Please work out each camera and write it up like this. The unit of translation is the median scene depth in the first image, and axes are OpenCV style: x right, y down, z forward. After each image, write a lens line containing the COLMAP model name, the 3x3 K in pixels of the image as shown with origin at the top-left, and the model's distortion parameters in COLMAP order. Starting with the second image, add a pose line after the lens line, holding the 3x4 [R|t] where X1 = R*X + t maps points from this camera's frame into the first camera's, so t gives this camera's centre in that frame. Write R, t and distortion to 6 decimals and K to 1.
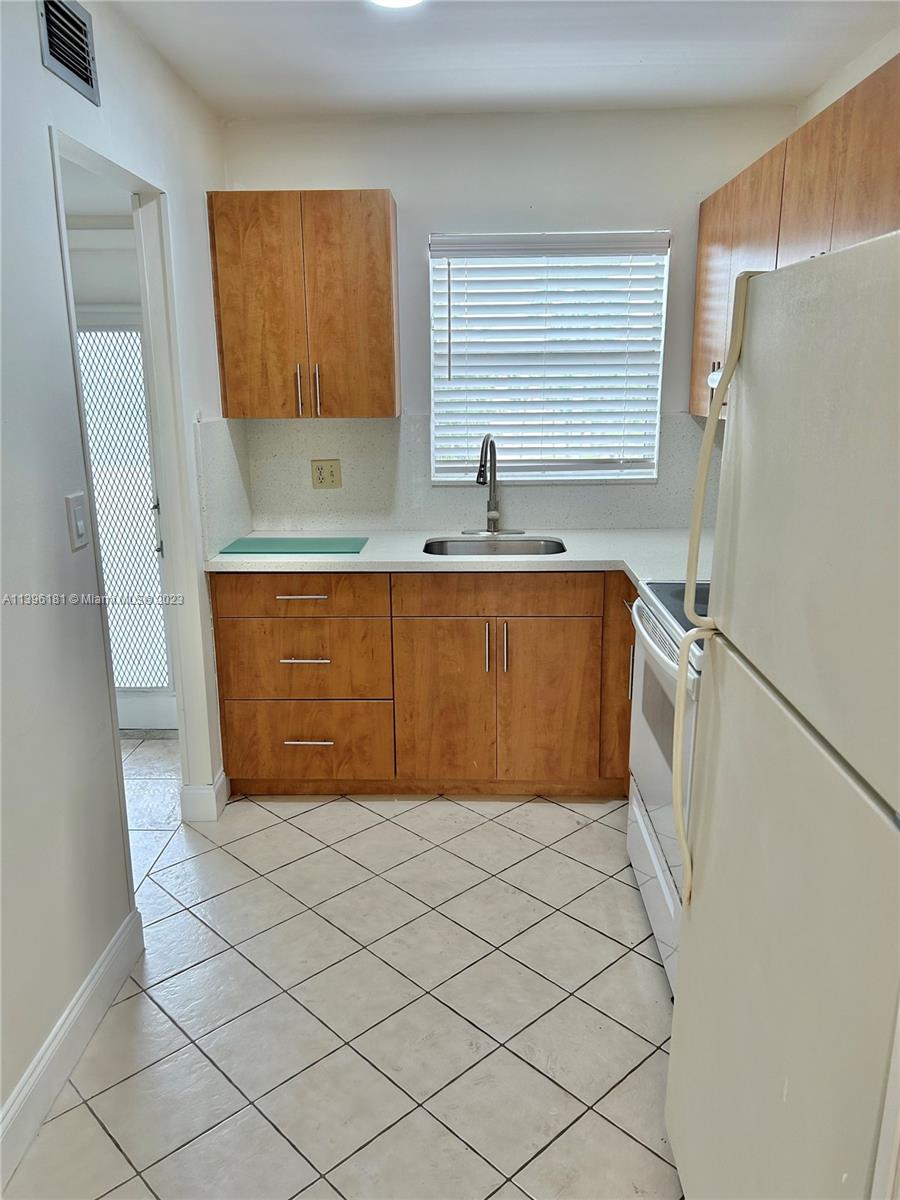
lens RADIAL K [[920.5, 0, 441.3], [0, 920.5, 614.9], [0, 0, 1]] dist [0.045927, -0.057719]
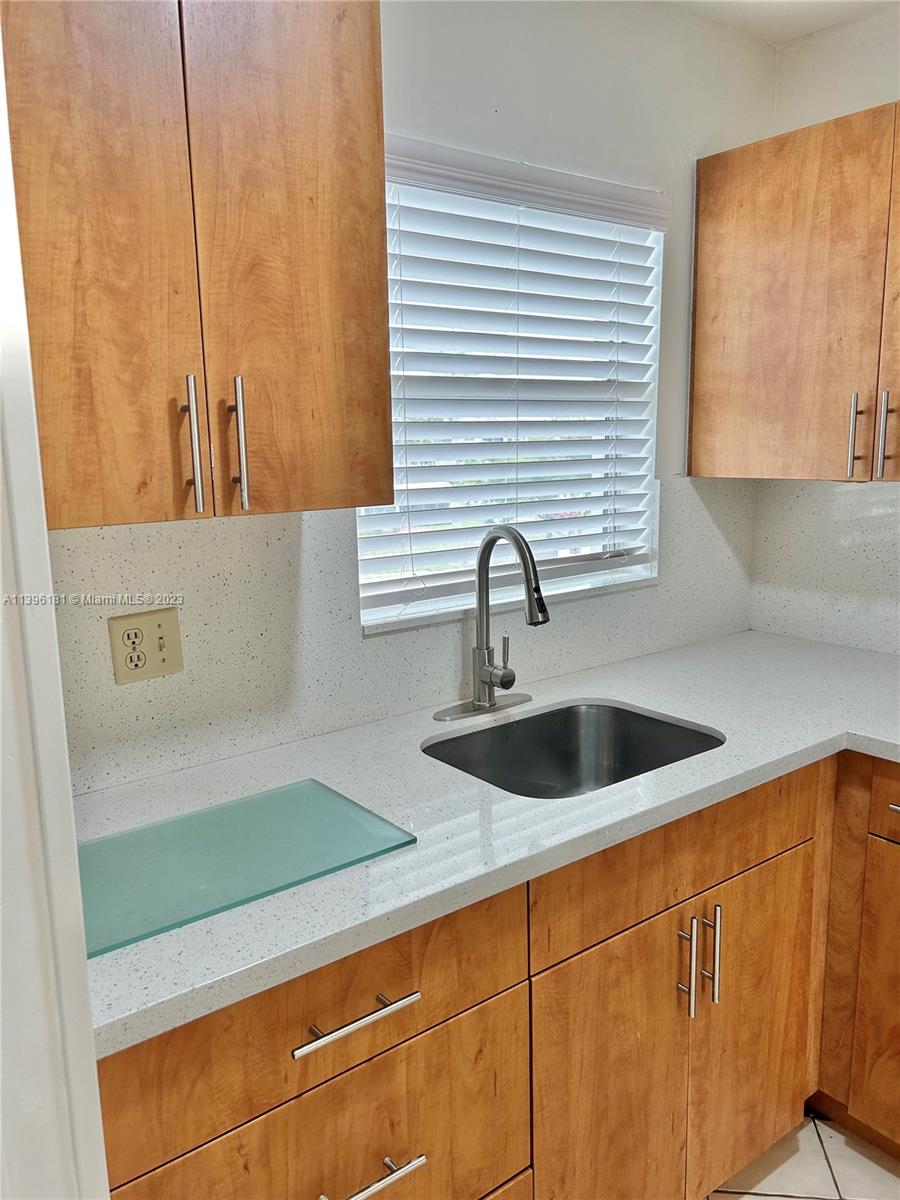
lens RADIAL K [[920.5, 0, 450.4], [0, 920.5, 600.2], [0, 0, 1]] dist [0.045927, -0.057719]
pose [[0.760187, -0.119432, 0.638633, -0.320370], [0.171078, 0.985066, -0.019421, -0.159542], [-0.626776, 0.124019, 0.769266, 0.666474]]
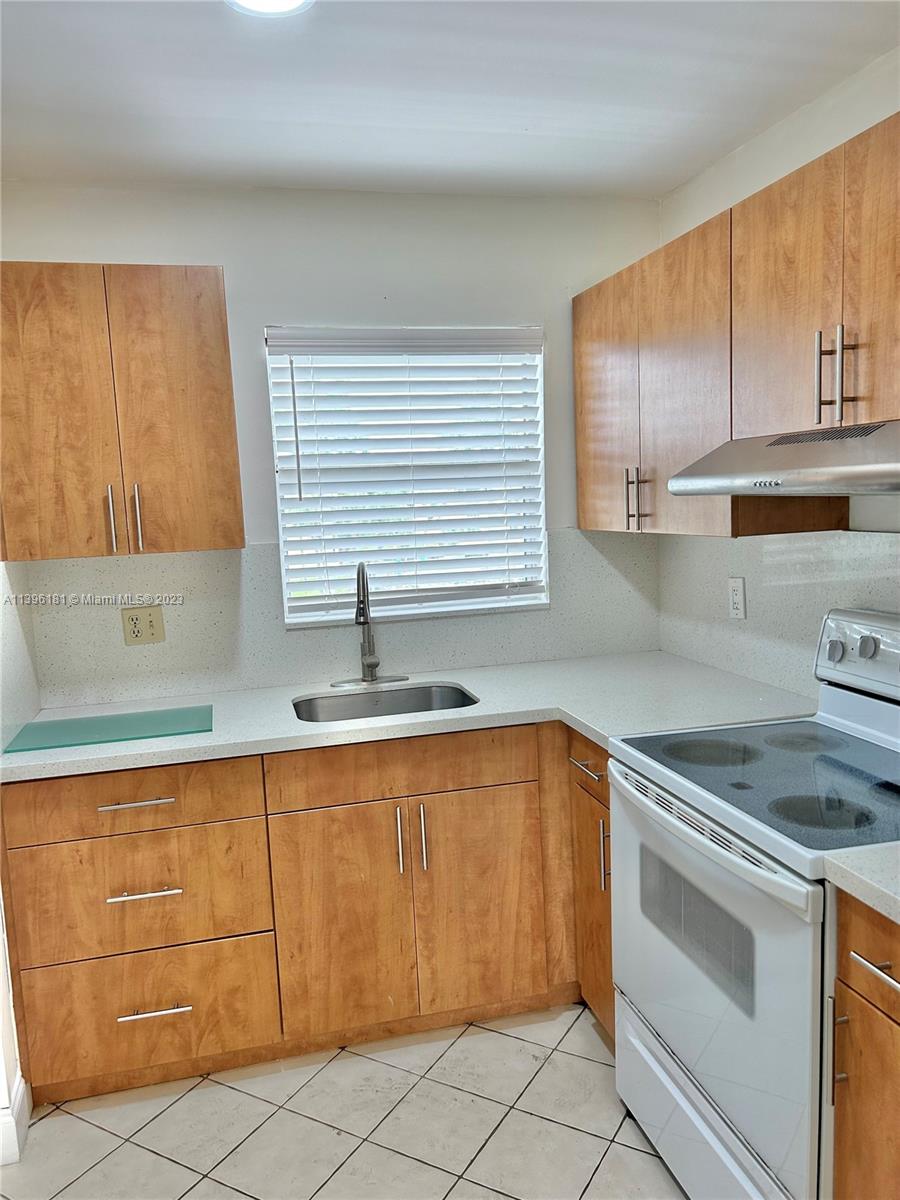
lens RADIAL K [[920.5, 0, 448.6], [0, 920.5, 602.3], [0, 0, 1]] dist [0.045927, -0.057719]
pose [[0.958442, -0.066218, 0.277497, -0.106073], [0.104963, 0.986312, -0.127168, -0.054686], [-0.265278, 0.151010, 0.952273, 0.231878]]
